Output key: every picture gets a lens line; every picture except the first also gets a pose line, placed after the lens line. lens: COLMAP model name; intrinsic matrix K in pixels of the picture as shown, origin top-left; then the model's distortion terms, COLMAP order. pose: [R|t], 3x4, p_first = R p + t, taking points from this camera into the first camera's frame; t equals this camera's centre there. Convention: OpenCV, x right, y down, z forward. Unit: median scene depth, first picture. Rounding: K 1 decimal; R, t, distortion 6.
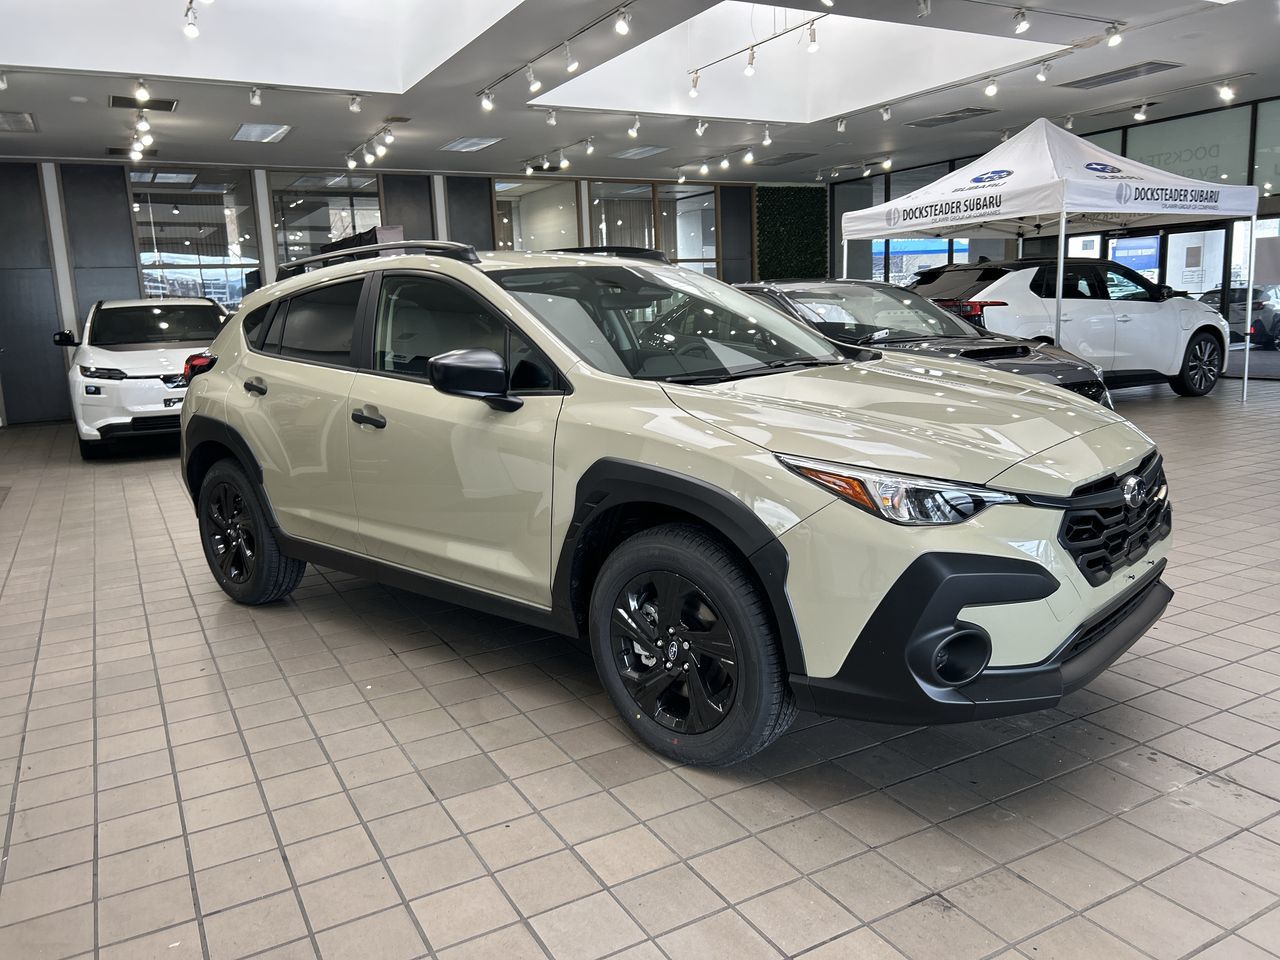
lens RADIAL K [[968.3, 0, 630.9], [0, 968.3, 475.6], [0, 0, 1]] dist [0.046248, -0.039994]
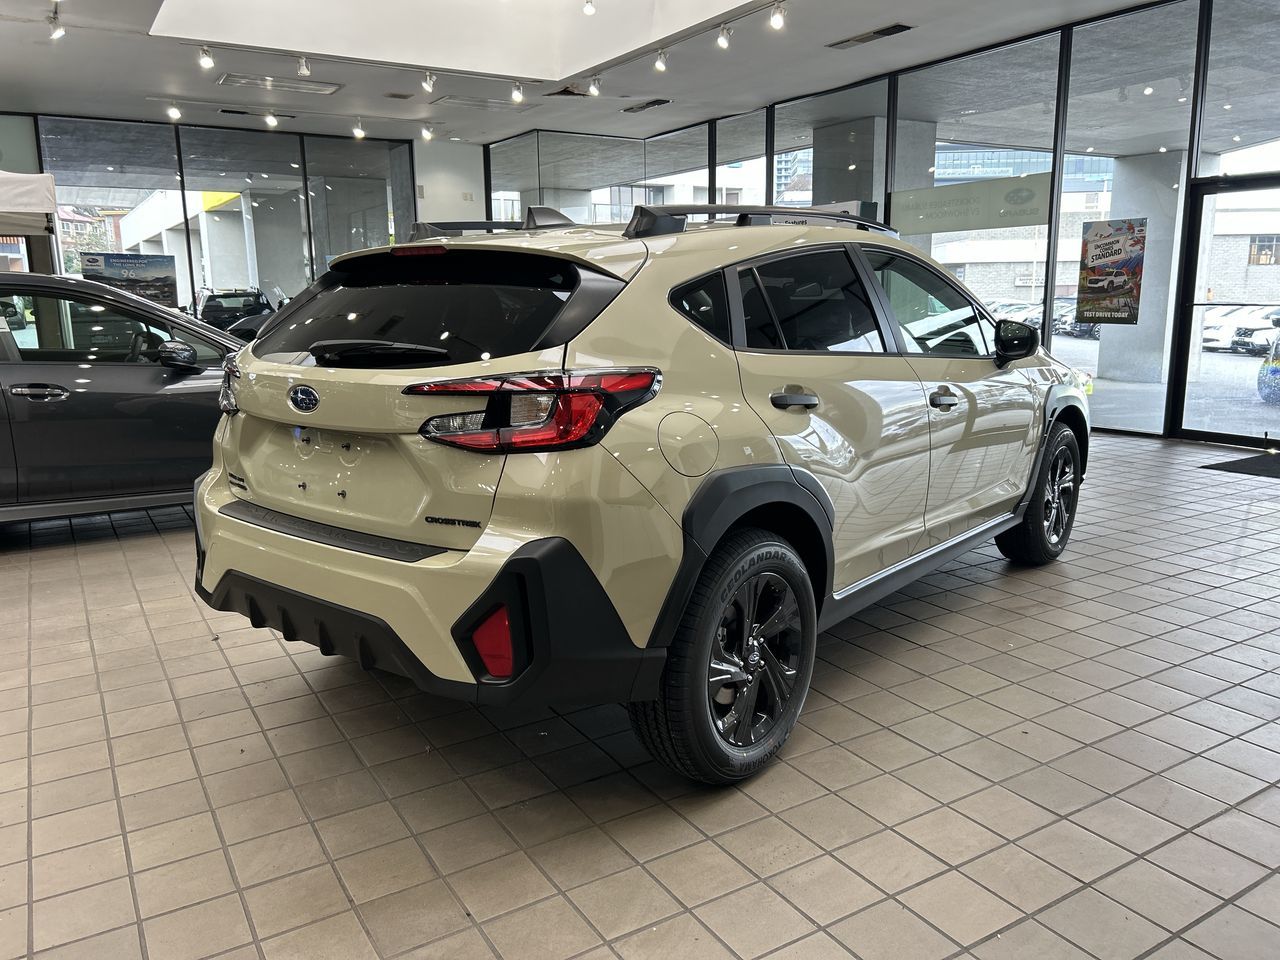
lens RADIAL K [[968.6, 0, 646.7], [0, 968.6, 476.5], [0, 0, 1]] dist [0.051497, -0.044227]
pose [[-0.055510, -0.148931, 0.987288, -0.451320], [0.186543, 0.969855, 0.156790, -0.070873], [-0.980877, 0.192875, -0.026054, 0.492747]]
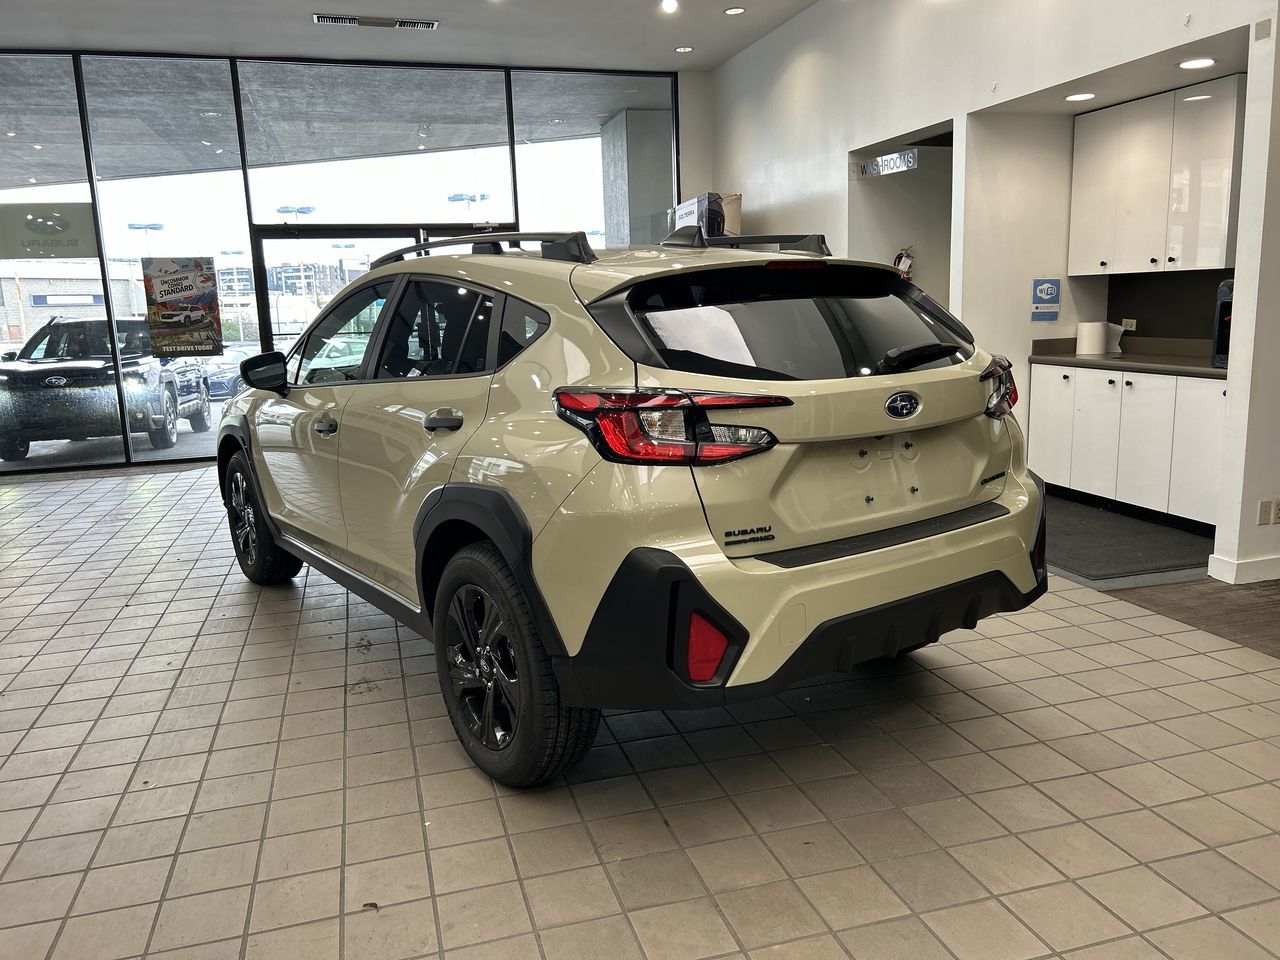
lens RADIAL K [[968.9, 0, 637.2], [0, 968.9, 474.2], [0, 0, 1]] dist [0.051755, -0.046823]
pose [[-0.972610, 0.033628, 0.229996, -0.182163], [0.110920, 0.936698, 0.332104, -0.144352], [-0.204269, 0.348519, -0.914772, 0.828955]]
